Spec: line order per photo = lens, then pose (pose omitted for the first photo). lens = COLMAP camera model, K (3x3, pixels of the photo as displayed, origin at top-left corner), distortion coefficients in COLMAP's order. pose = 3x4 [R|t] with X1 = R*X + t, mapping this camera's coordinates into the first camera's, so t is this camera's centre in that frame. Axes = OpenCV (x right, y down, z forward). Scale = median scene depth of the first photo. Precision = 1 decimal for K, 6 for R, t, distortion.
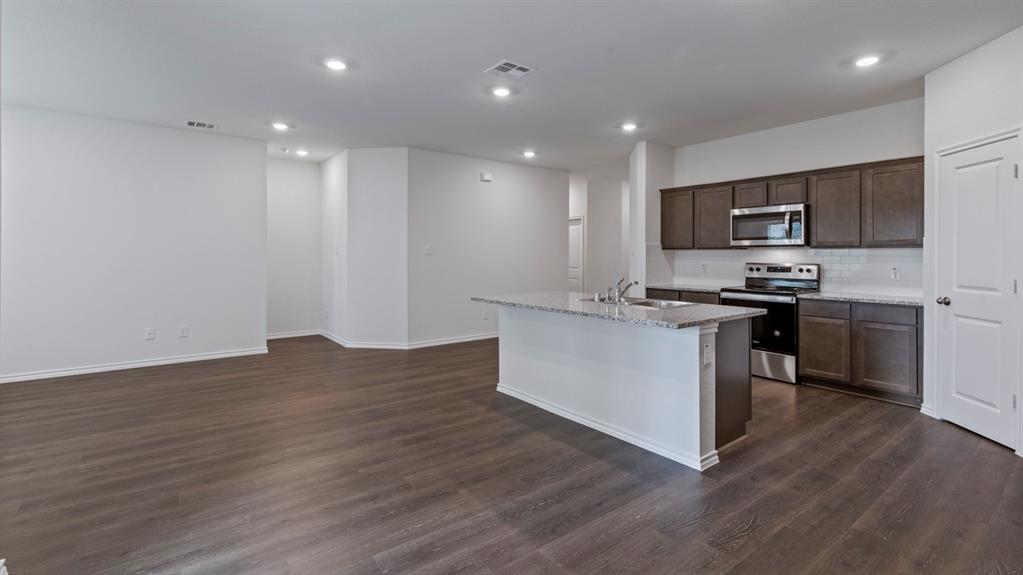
lens RADIAL K [[456.5, 0, 511.0], [0, 456.5, 250.3], [0, 0, 1]] dist [0.002776, -0.000075]
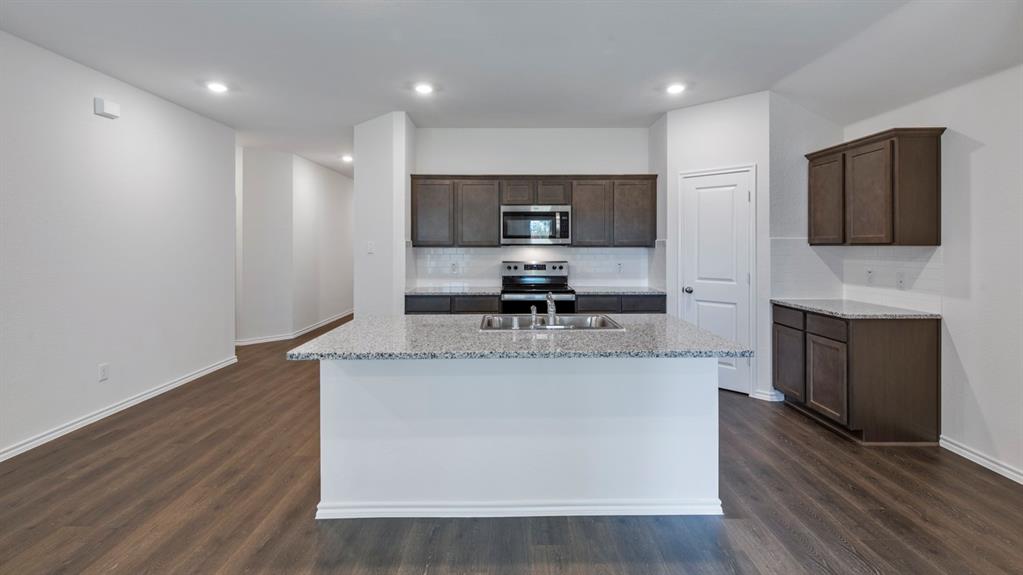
lens RADIAL K [[464.6, 0, 511.2], [0, 464.6, 242.3], [0, 0, 1]] dist [0.007440, -0.000076]
pose [[0.601303, 0.004058, 0.799011, -0.302607], [-0.007338, 0.999973, 0.000443, -0.015430], [-0.798987, -0.006130, 0.601317, 0.454108]]
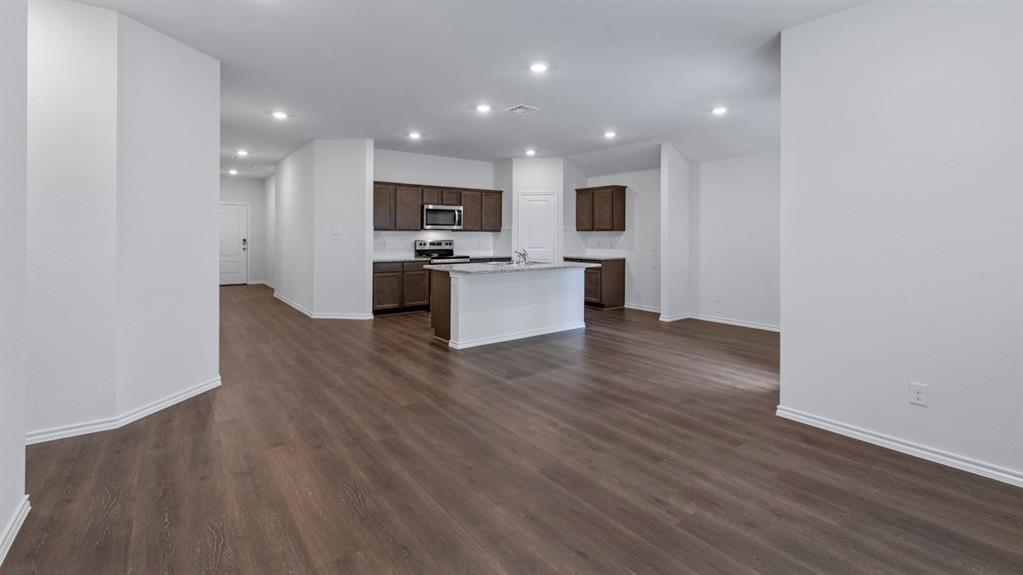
lens RADIAL K [[455.0, 0, 510.7], [0, 455.0, 232.2], [0, 0, 1]] dist [0.000251, -0.000192]
pose [[0.006024, 0.005710, 0.999966, -1.120938], [-0.015210, 0.999869, -0.005618, 0.006036], [-0.999866, -0.015176, 0.006110, 0.789388]]
